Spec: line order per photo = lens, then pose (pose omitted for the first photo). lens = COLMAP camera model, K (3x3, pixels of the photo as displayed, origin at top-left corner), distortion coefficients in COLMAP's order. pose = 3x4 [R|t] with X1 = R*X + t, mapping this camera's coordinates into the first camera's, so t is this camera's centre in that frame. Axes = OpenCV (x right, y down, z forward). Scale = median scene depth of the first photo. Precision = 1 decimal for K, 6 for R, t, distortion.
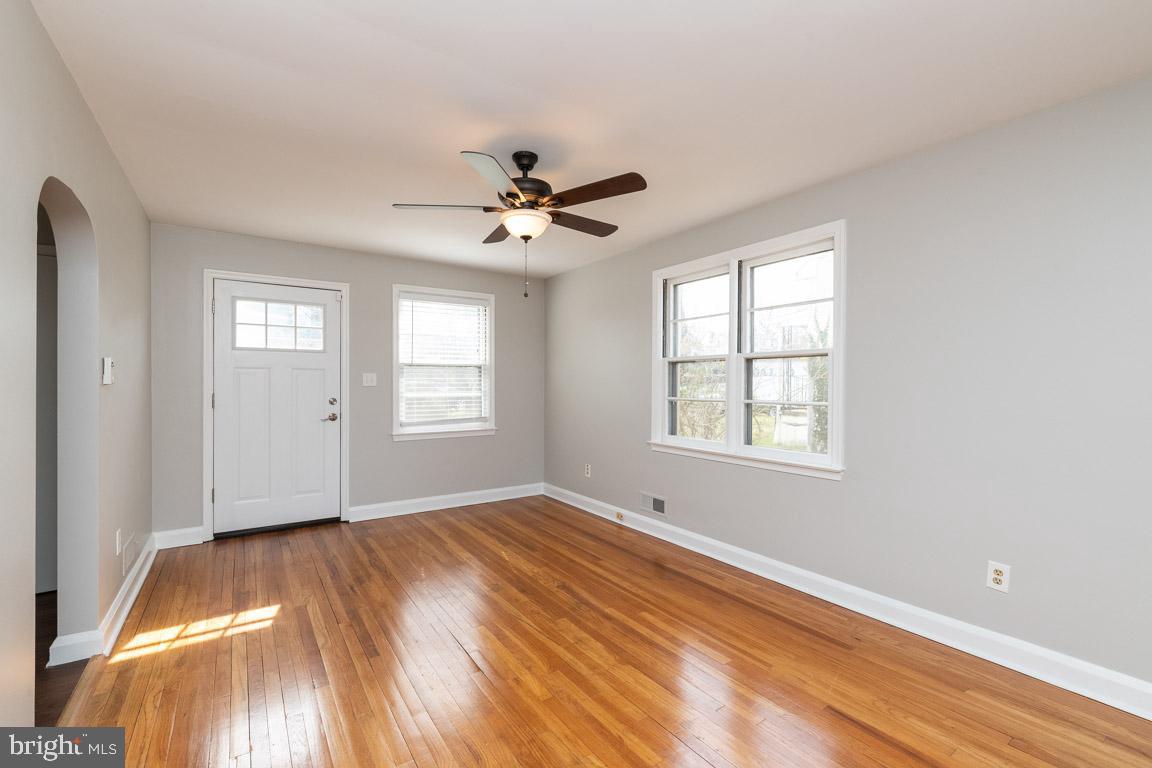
lens RADIAL K [[495.2, 0, 583.0], [0, 495.2, 389.2], [0, 0, 1]] dist [0.001668, -0.000746]
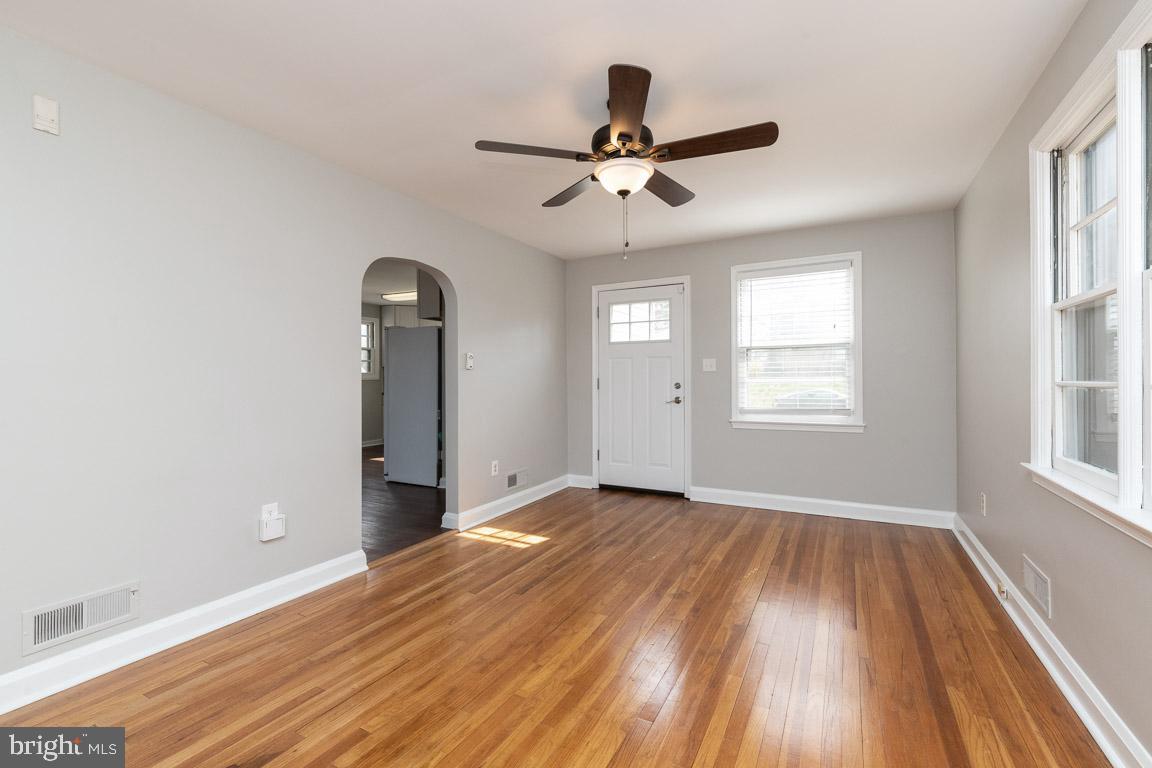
lens RADIAL K [[495.2, 0, 580.6], [0, 495.2, 379.3], [0, 0, 1]] dist [0.001668, -0.000746]
pose [[0.457990, -0.004720, -0.888945, 0.454037], [-0.004962, 0.999957, -0.007866, 0.024954], [0.888943, 0.008013, 0.457947, 0.382708]]
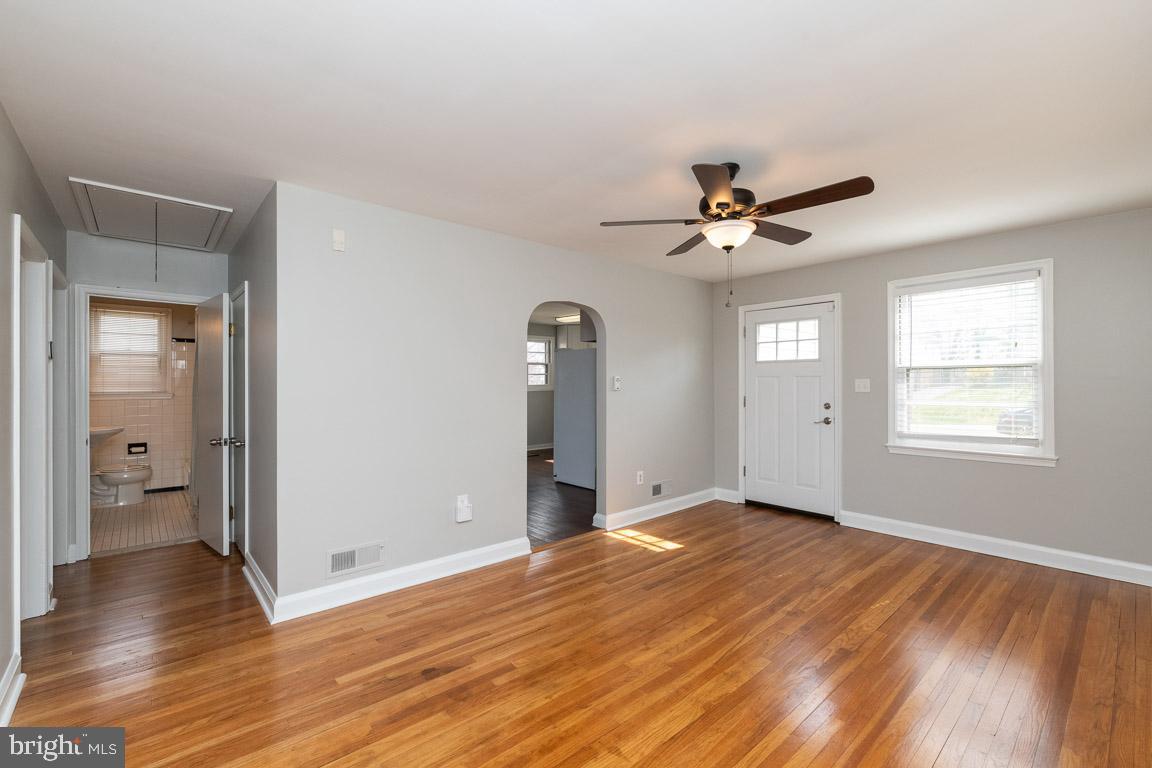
lens RADIAL K [[495.2, 0, 581.0], [0, 495.2, 382.4], [0, 0, 1]] dist [0.001668, -0.000746]
pose [[0.123842, -0.005279, -0.992288, 0.603786], [-0.011860, 0.999907, -0.006800, -0.015686], [0.992231, 0.012611, 0.123768, 0.420836]]
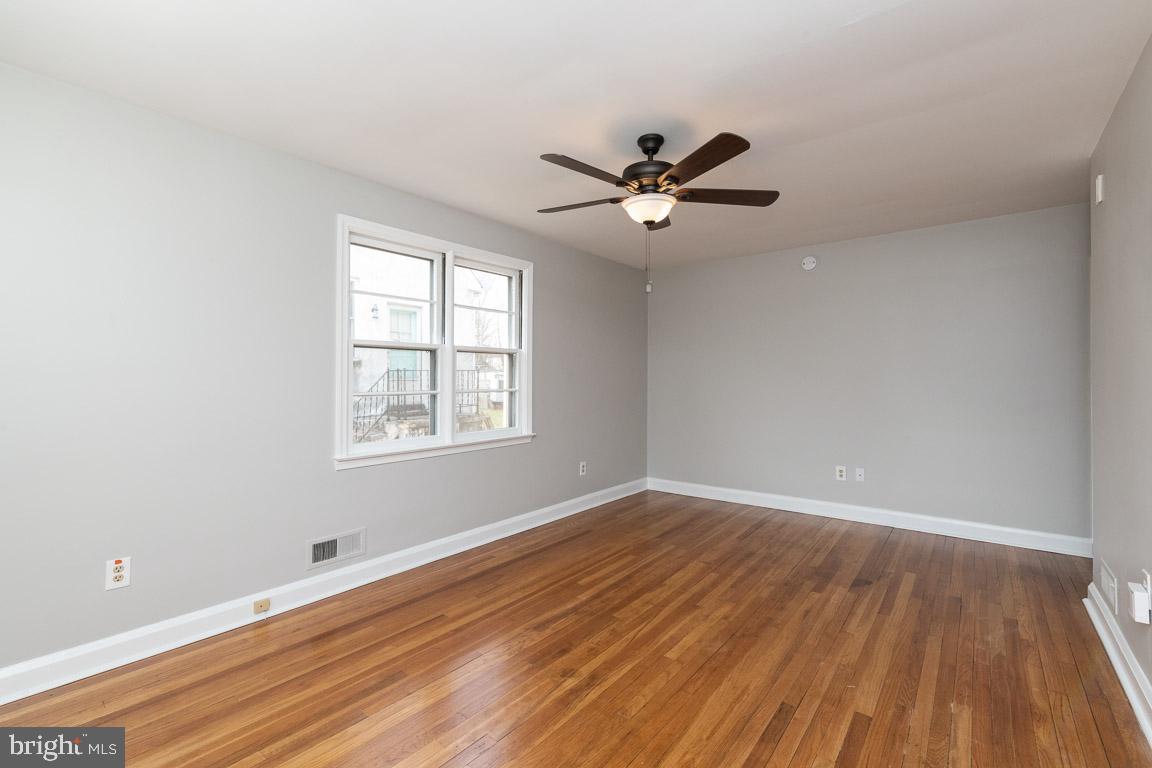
lens RADIAL K [[495.2, 0, 576.6], [0, 495.2, 377.2], [0, 0, 1]] dist [0.001668, -0.000746]
pose [[-0.277224, -0.001096, 0.960805, -0.723560], [0.011923, 0.999918, 0.004581, -0.007176], [-0.960731, 0.012725, -0.277188, 1.014913]]
